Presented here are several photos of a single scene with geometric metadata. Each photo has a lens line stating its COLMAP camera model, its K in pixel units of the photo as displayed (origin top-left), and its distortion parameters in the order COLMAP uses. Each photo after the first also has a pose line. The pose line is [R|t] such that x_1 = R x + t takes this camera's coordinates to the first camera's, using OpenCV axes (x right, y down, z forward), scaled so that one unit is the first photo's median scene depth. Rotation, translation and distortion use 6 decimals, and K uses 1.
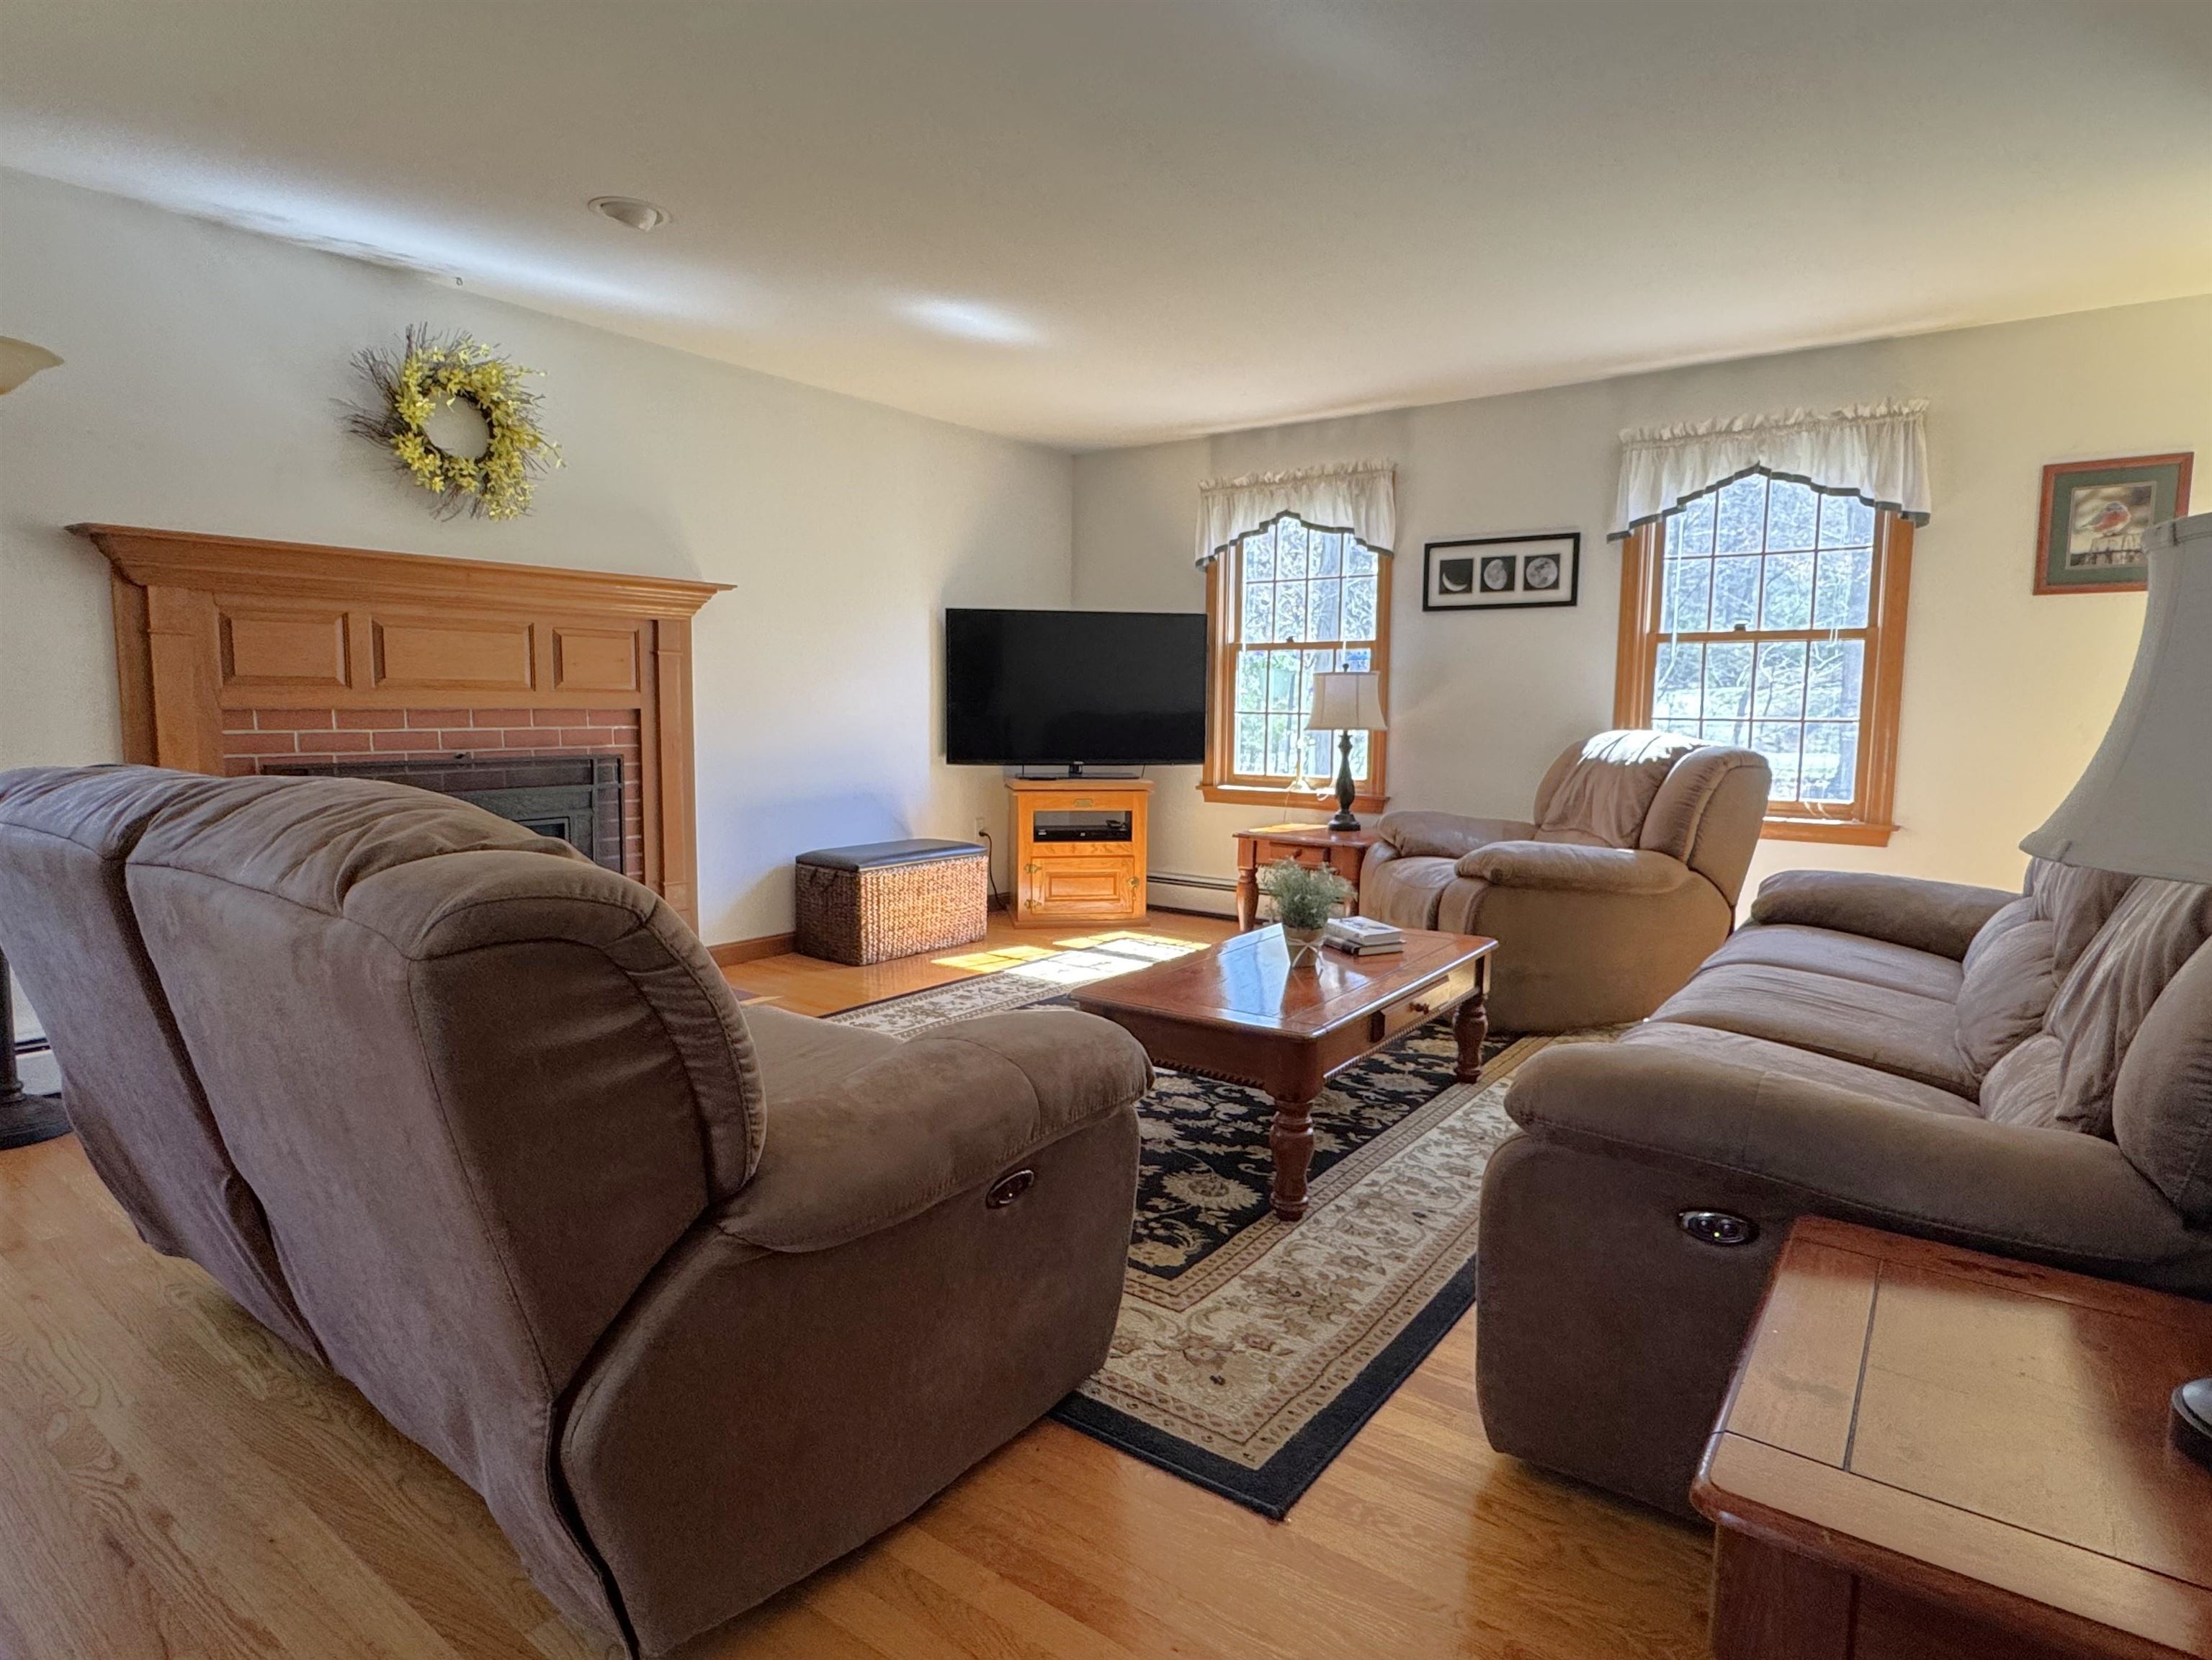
lens RADIAL K [[1211.2, 0, 1094.9], [0, 1211.2, 829.9], [0, 0, 1]] dist [0.008625, -0.001119]
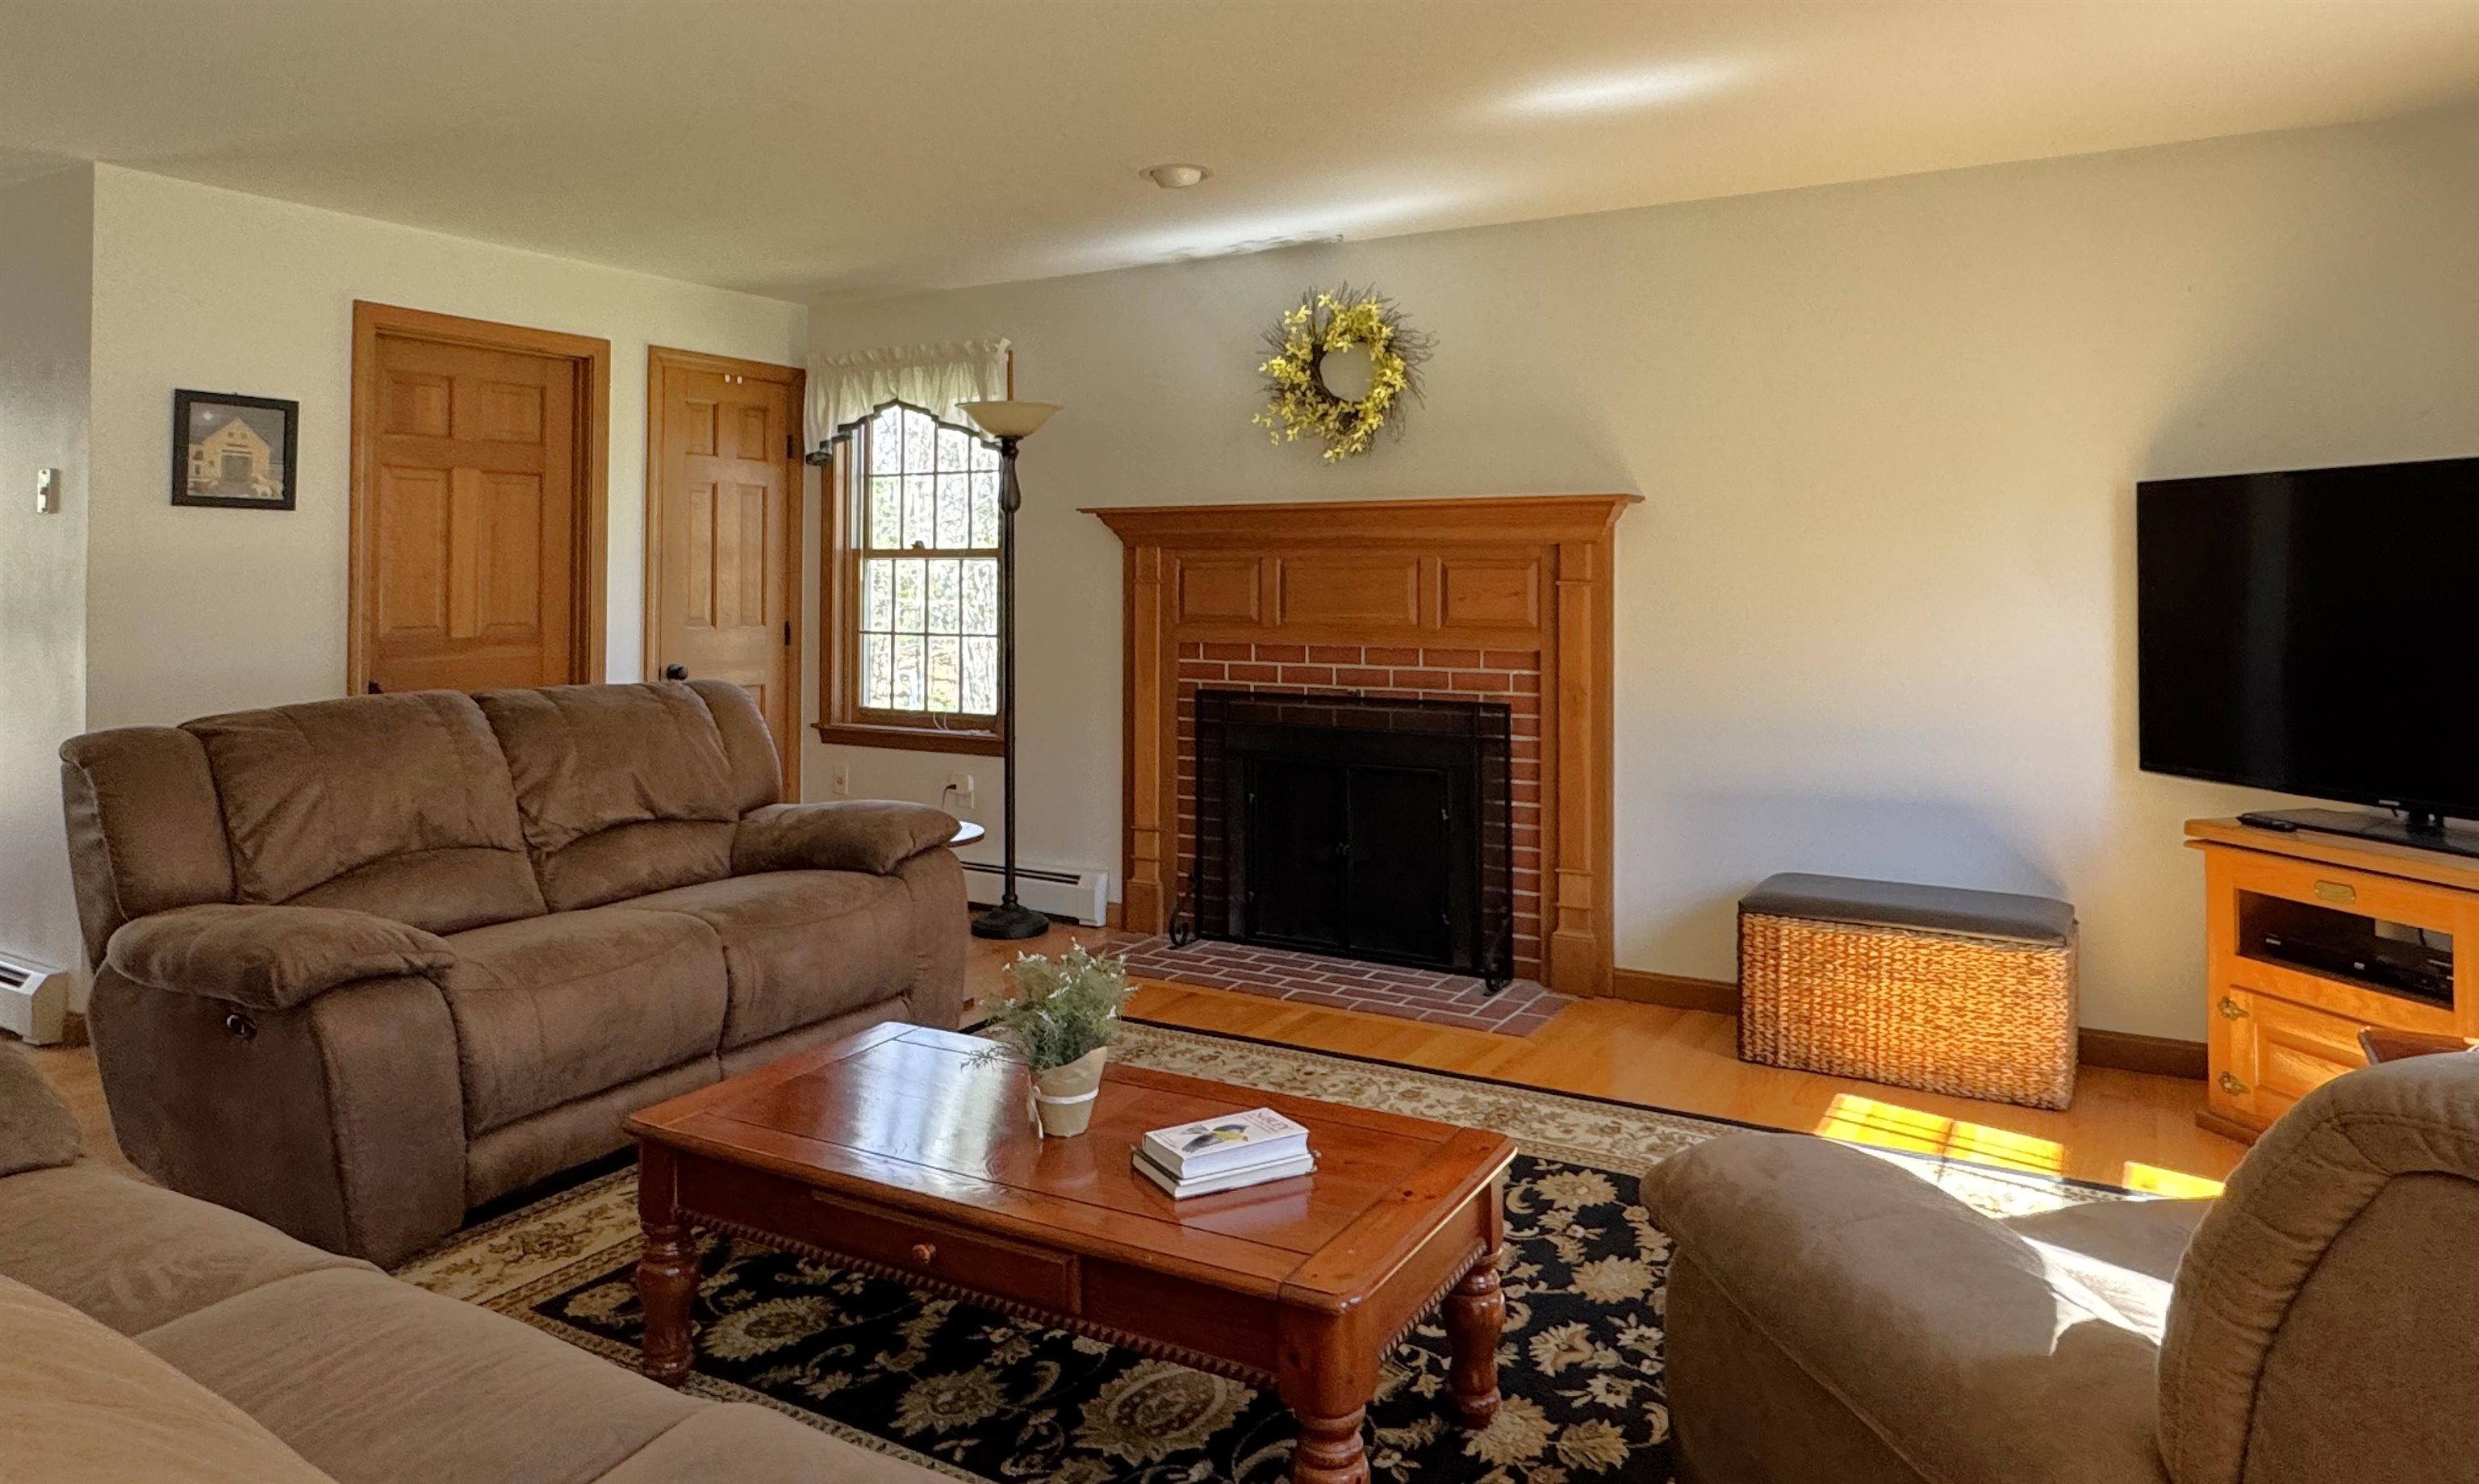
lens RADIAL K [[1516.8, 0, 1236.1], [0, 1516.8, 564.8], [0, 0, 1]] dist [-0.009149, 0.001645]
pose [[0.119266, -0.025805, -0.992527, 0.650501], [-0.109527, 0.993219, -0.038985, -0.098187], [0.986803, 0.113358, 0.115631, 0.690202]]
